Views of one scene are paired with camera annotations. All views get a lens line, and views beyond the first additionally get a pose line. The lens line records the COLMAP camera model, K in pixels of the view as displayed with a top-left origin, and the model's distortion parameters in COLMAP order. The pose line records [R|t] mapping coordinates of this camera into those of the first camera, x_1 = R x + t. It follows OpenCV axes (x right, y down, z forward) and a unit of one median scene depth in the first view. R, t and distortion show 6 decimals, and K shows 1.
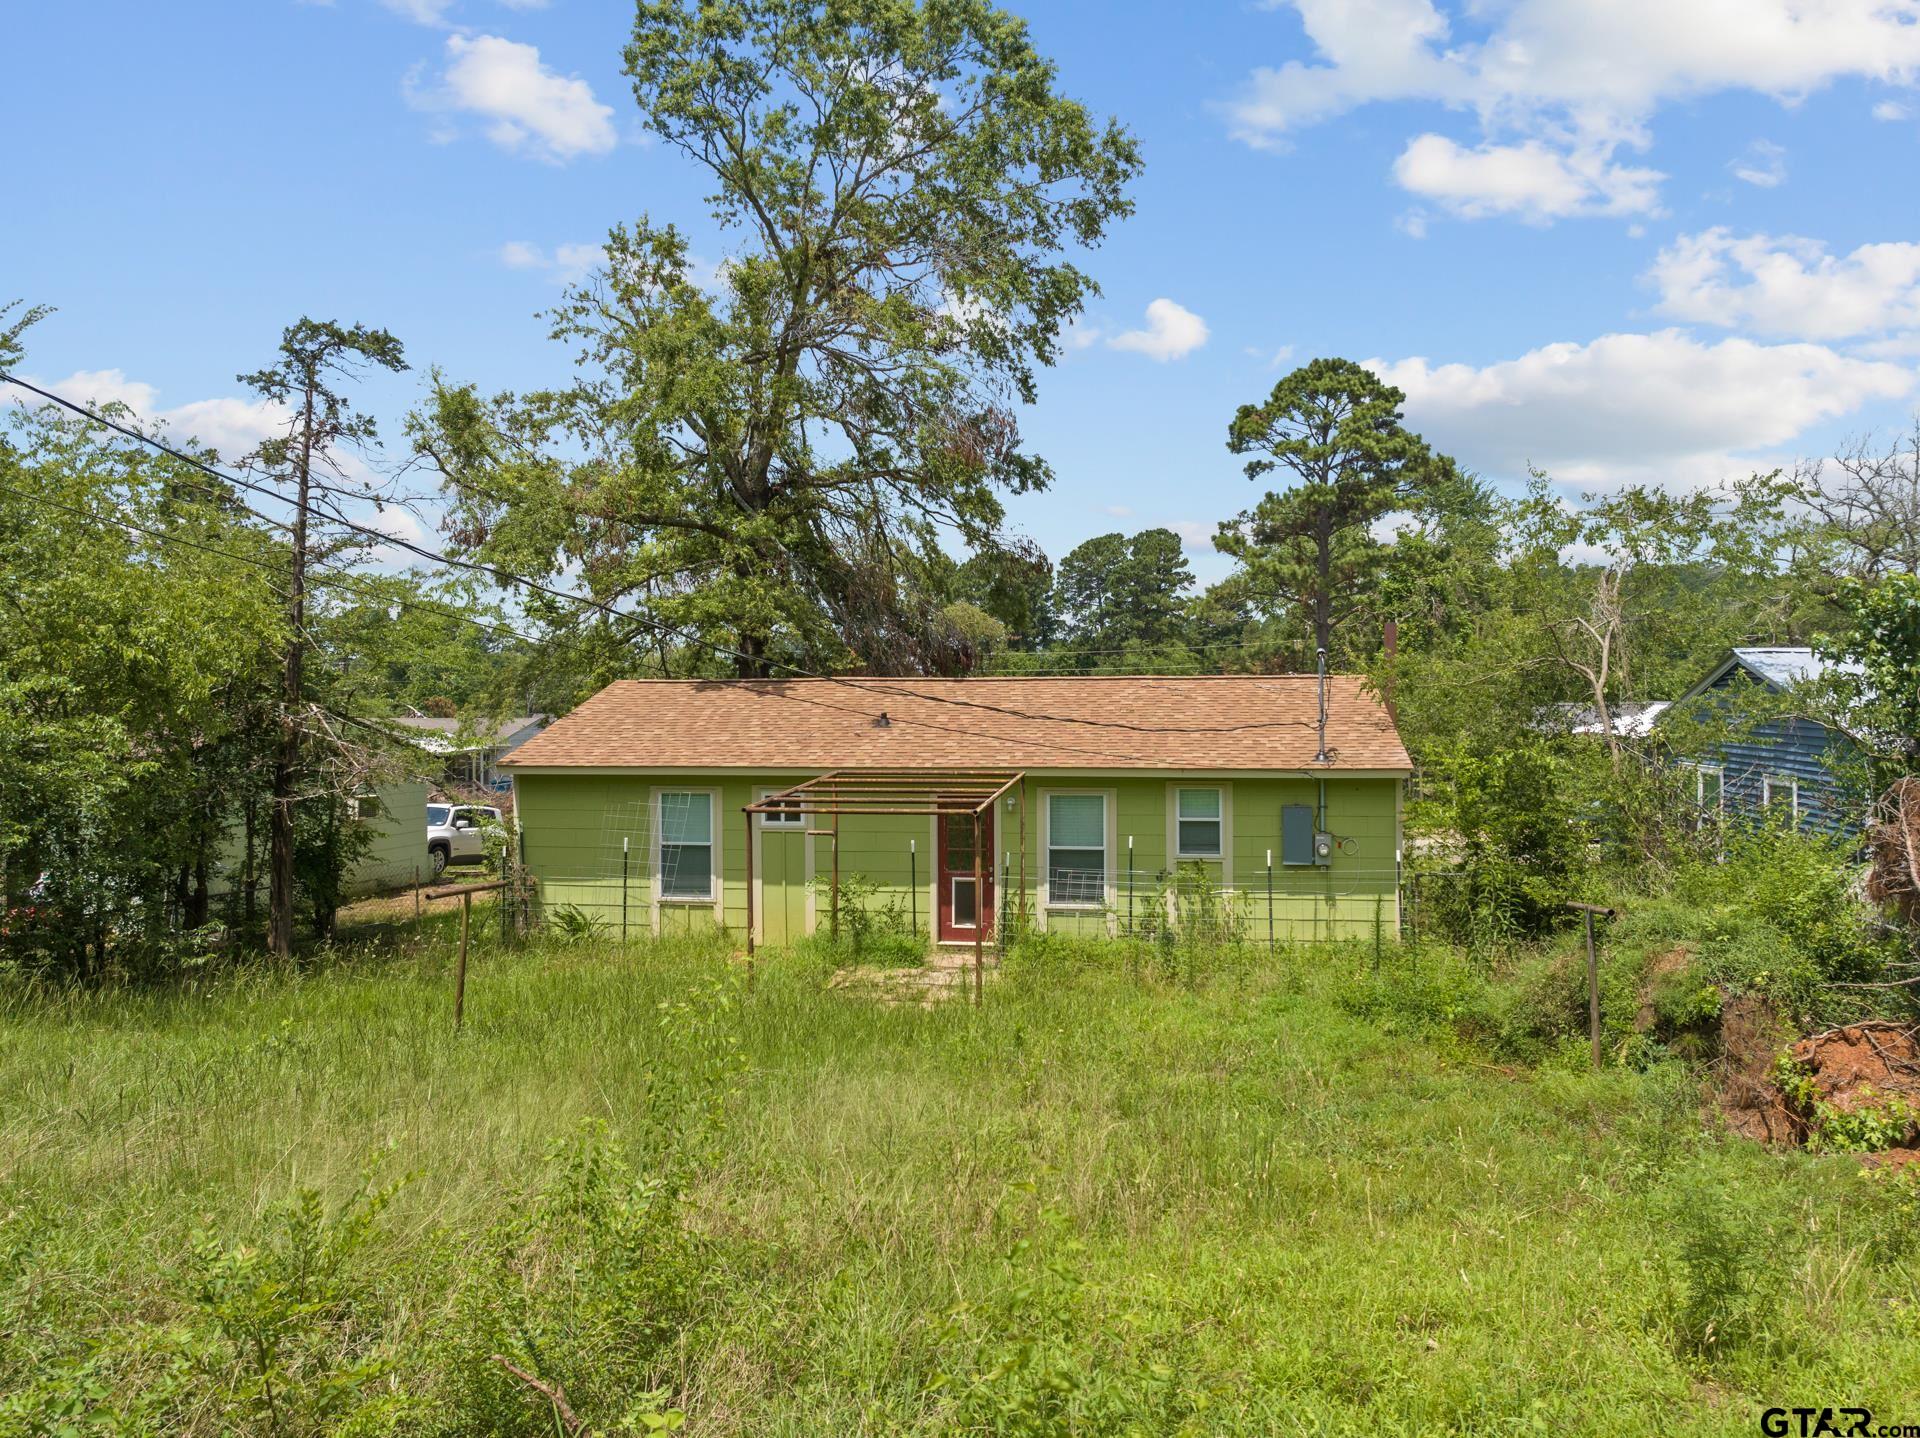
lens RADIAL K [[1345.0, 0, 960.1], [0, 1345.0, 719.5], [0, 0, 1]] dist [-0.011946, -0.001956]
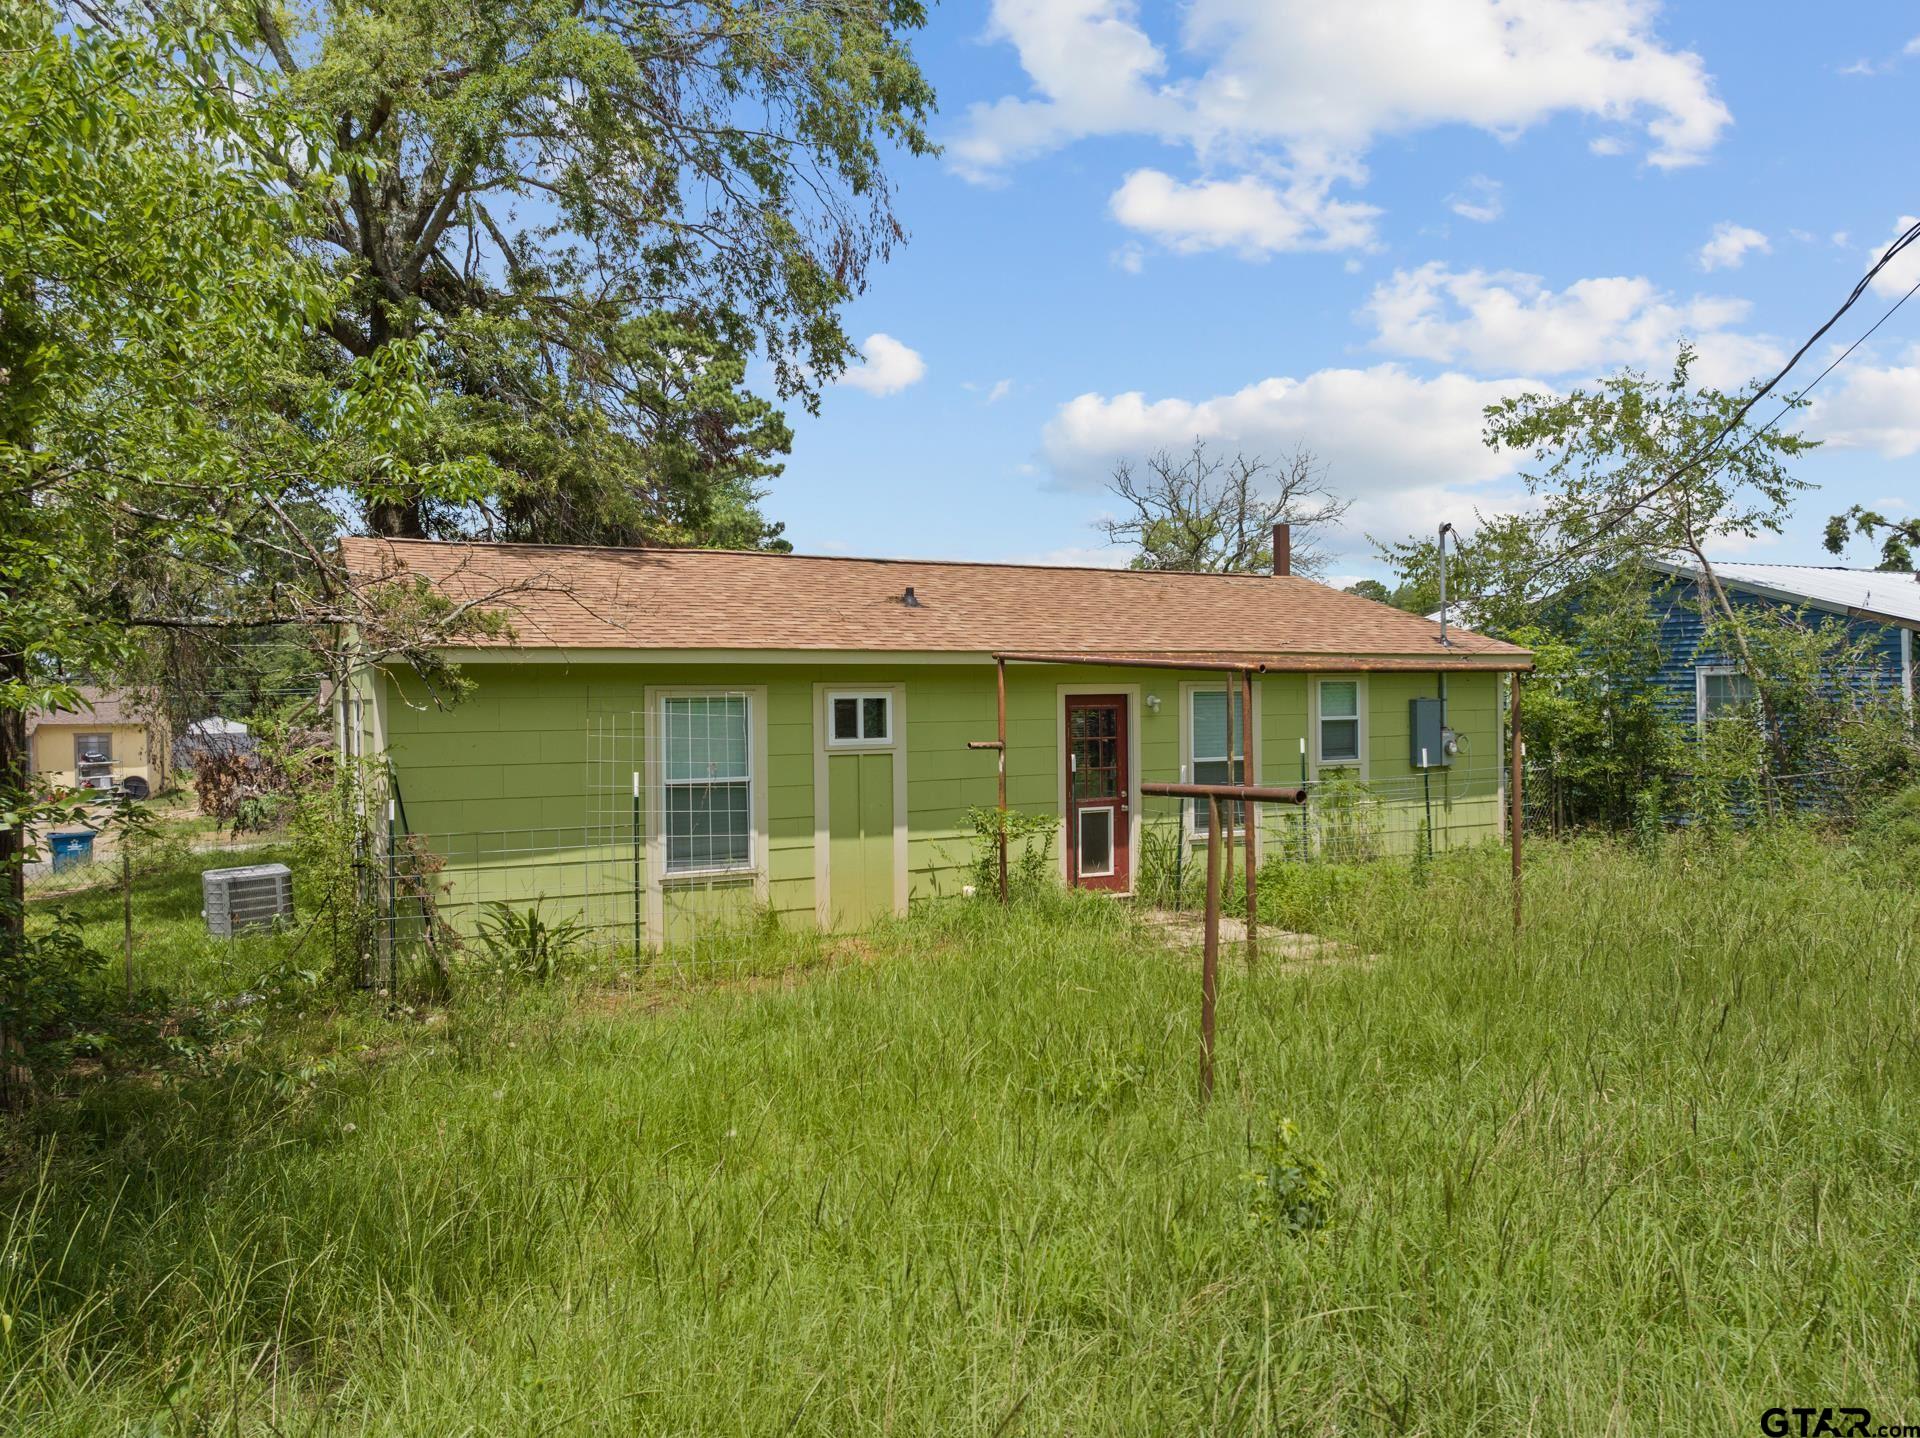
lens RADIAL K [[1345.0, 0, 960.2], [0, 1345.0, 718.8], [0, 0, 1]] dist [-0.011946, -0.001956]
pose [[0.773132, -0.017008, 0.634017, -0.506896], [-0.006584, 0.999371, 0.034838, 0.045467], [-0.634211, -0.031109, 0.772534, 0.487403]]
